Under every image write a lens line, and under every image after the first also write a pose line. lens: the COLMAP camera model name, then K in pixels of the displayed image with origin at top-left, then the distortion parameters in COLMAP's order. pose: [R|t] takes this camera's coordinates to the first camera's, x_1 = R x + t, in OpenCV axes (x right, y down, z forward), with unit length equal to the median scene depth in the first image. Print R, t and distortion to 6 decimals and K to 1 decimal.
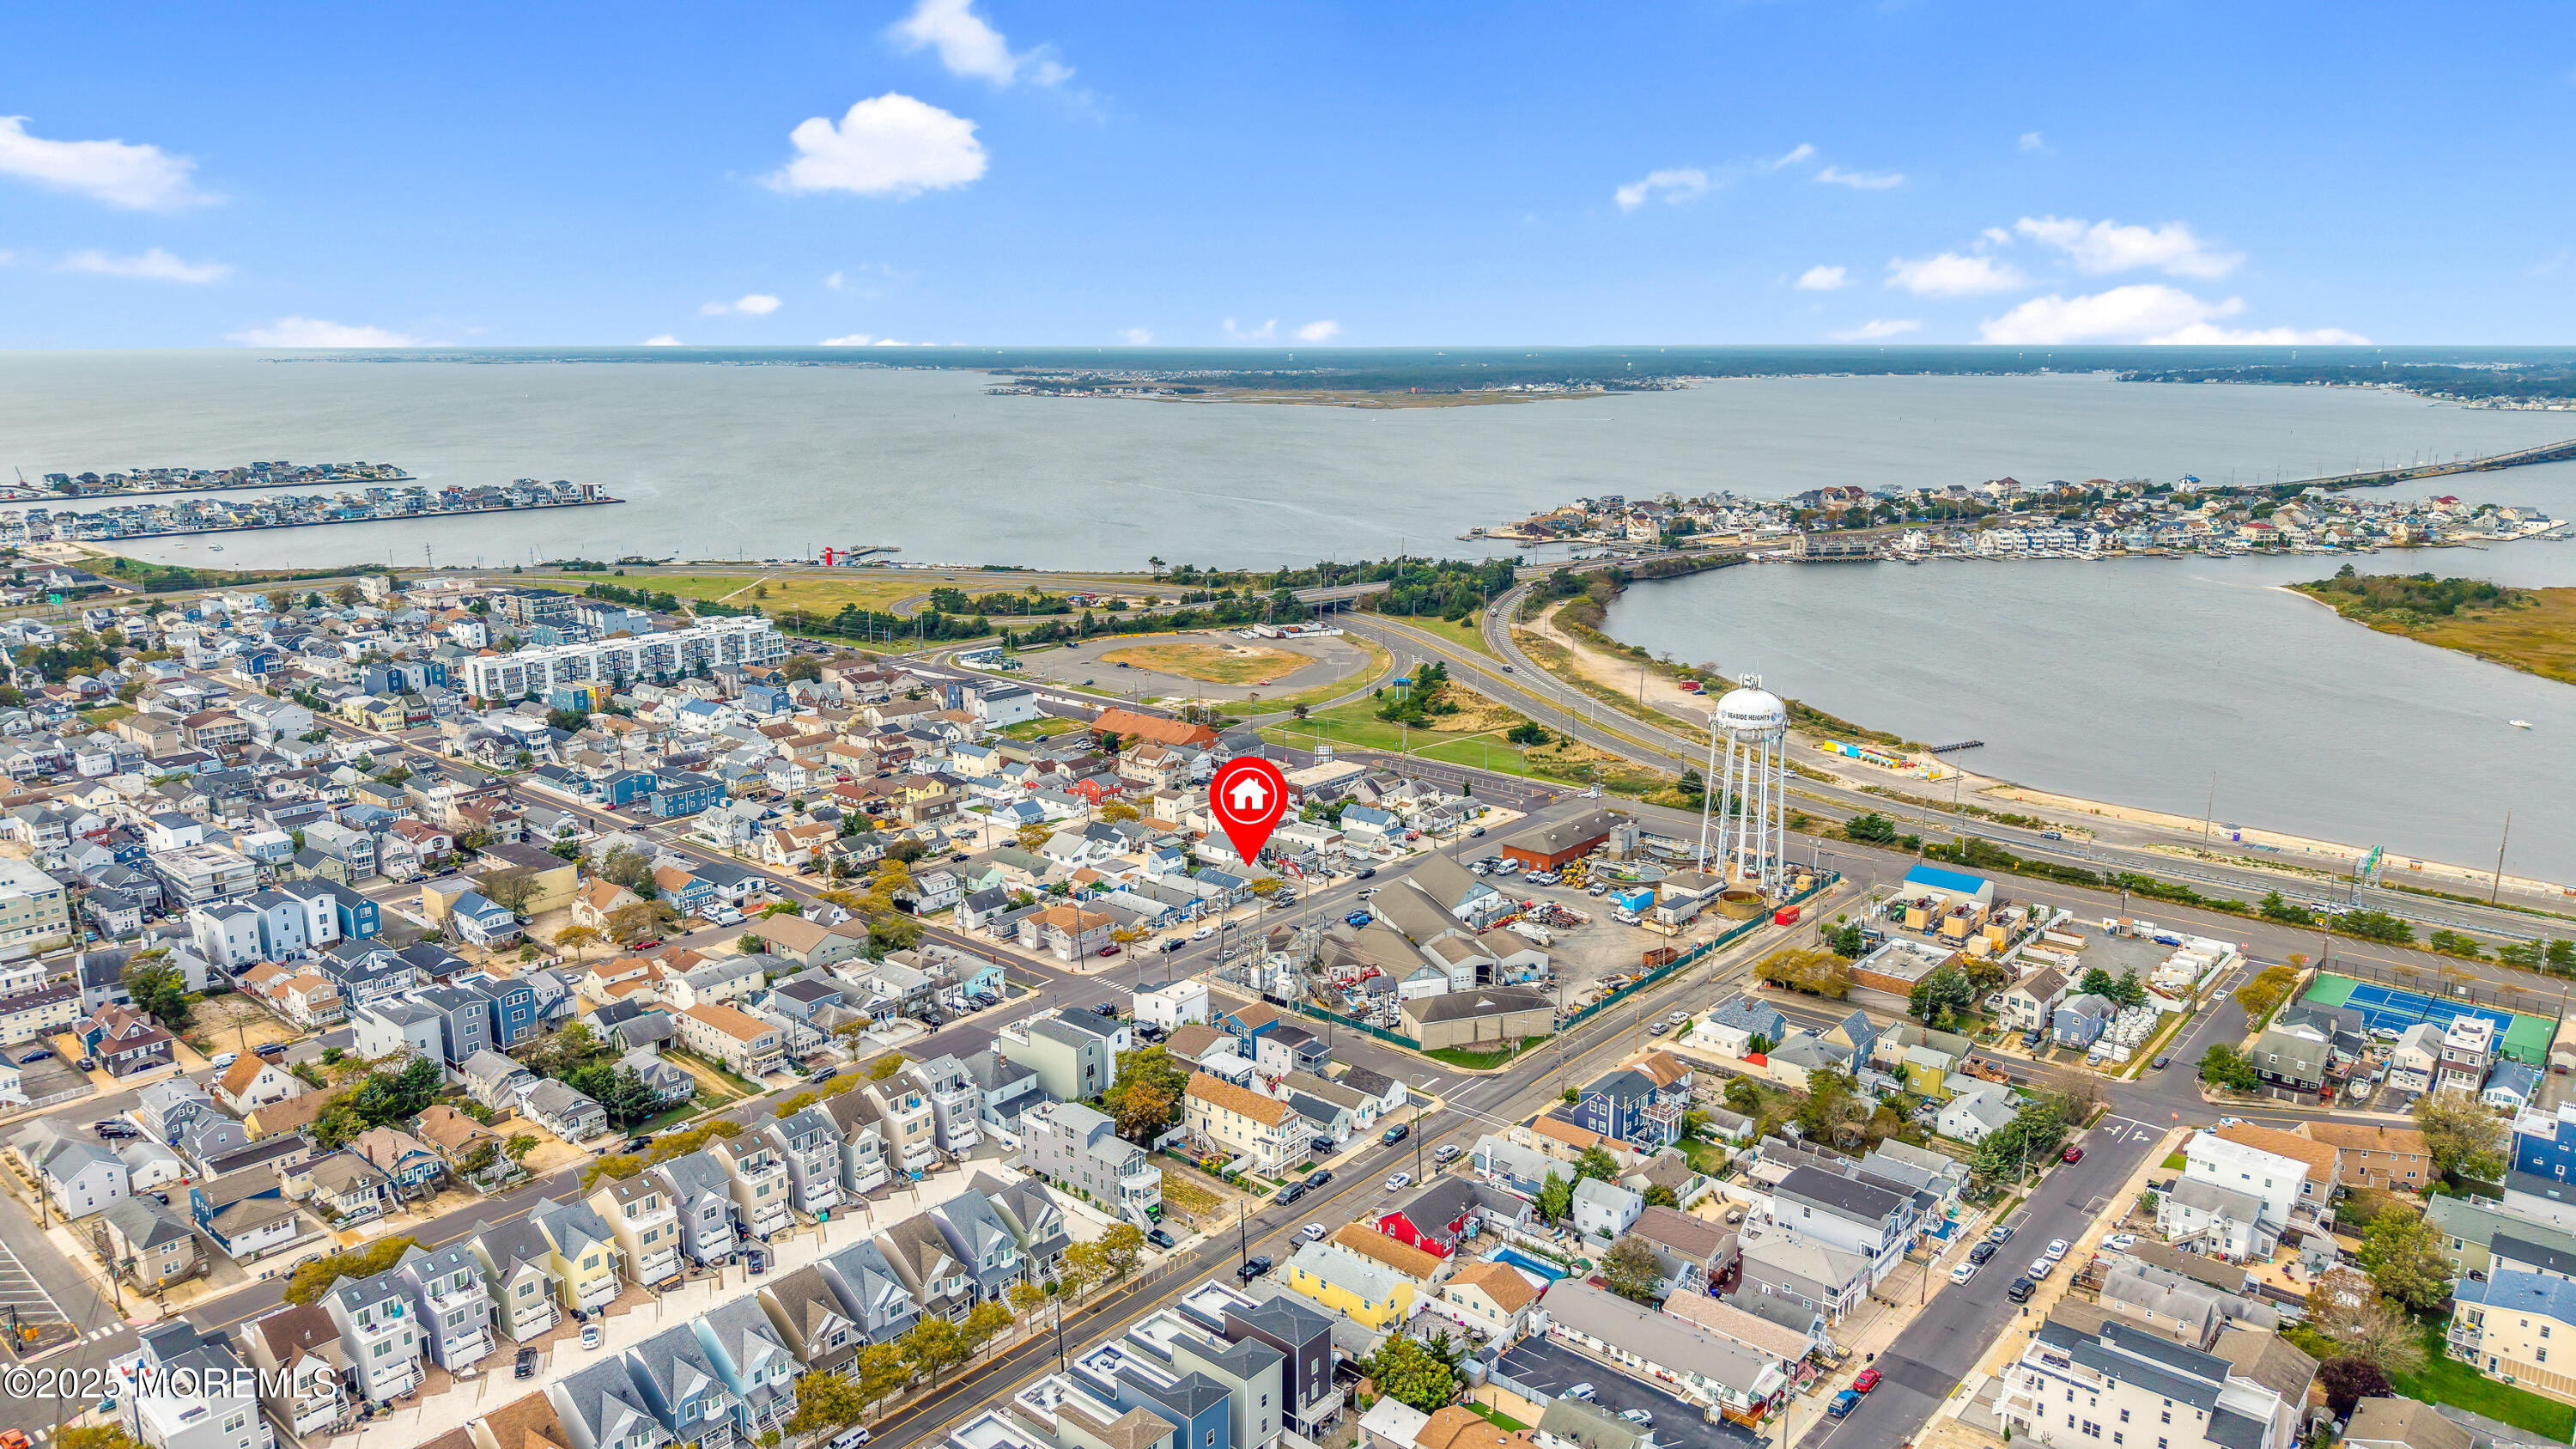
lens RADIAL K [[1701.6, 0, 1285.5], [0, 1701.6, 720.5], [0, 0, 1]] dist [0.016716, -0.003937]
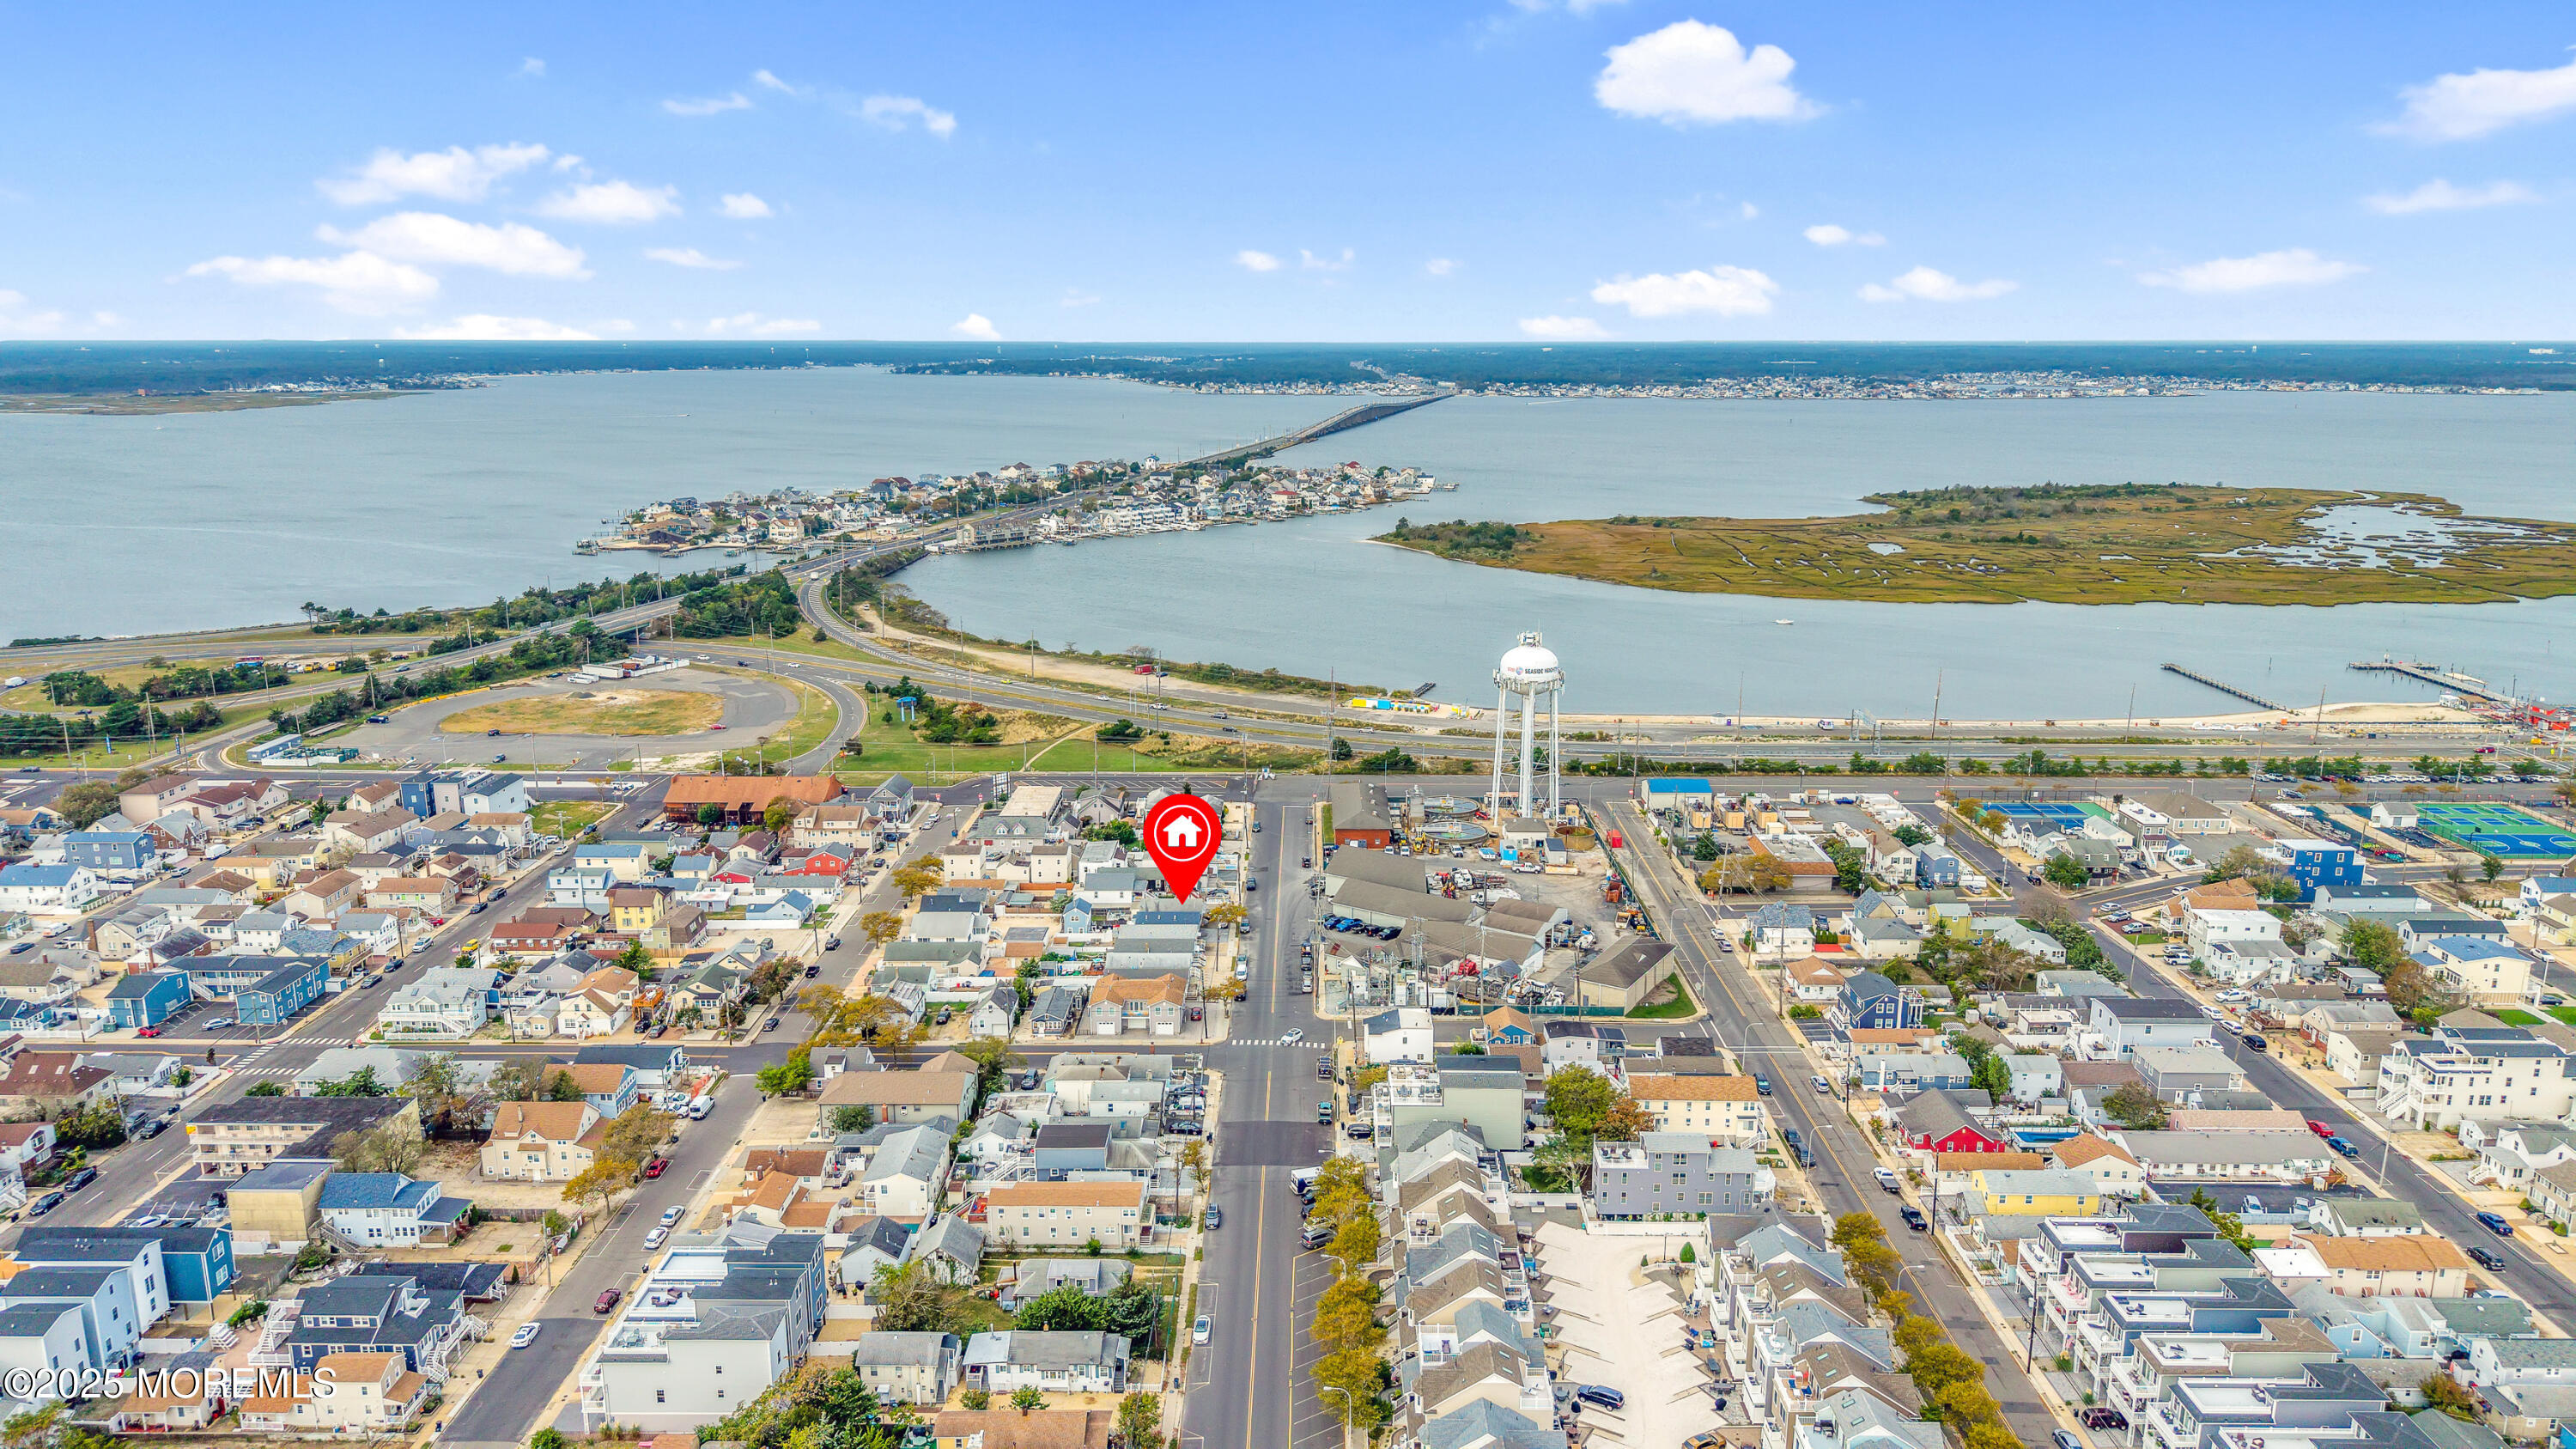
lens RADIAL K [[1701.6, 0, 1283.9], [0, 1701.6, 720.3], [0, 0, 1]] dist [0.016716, -0.003937]
pose [[0.768065, -0.139989, 0.624884, -0.262563], [0.138372, 0.989041, 0.051492, -0.024193], [-0.625244, 0.046917, 0.779018, 0.117950]]
